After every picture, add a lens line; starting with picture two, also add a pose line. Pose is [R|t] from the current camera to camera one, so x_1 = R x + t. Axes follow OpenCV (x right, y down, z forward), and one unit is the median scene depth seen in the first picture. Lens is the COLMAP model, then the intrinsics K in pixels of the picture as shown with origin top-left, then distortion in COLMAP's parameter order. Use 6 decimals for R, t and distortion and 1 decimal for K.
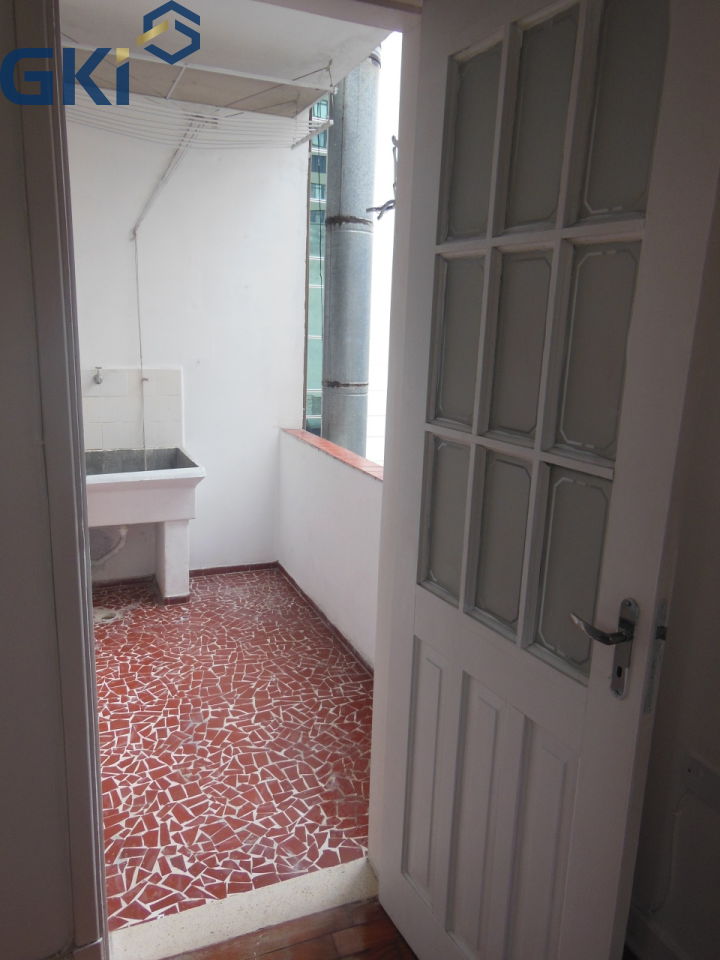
lens RADIAL K [[703.3, 0, 357.9], [0, 703.3, 482.2], [0, 0, 1]] dist [-0.004644, 0.035744]
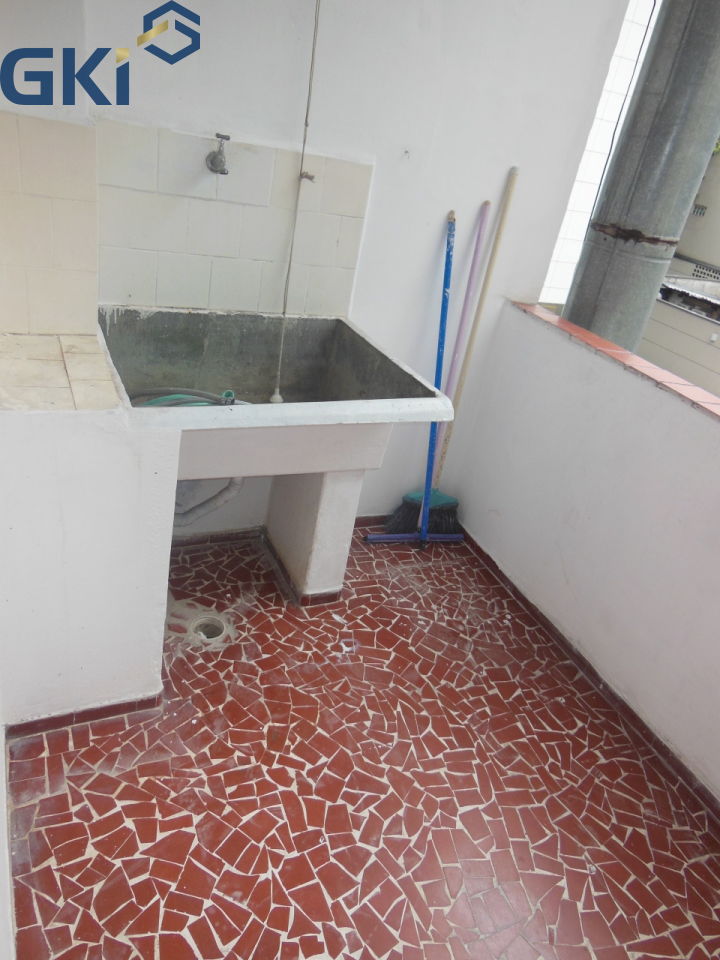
lens RADIAL K [[703.3, 0, 362.9], [0, 703.3, 475.8], [0, 0, 1]] dist [-0.004644, 0.035744]
pose [[0.986980, 0.113401, 0.114067, -0.315981], [-0.141177, 0.950580, 0.276527, -0.094716], [-0.077071, -0.289030, 0.954212, 0.502212]]
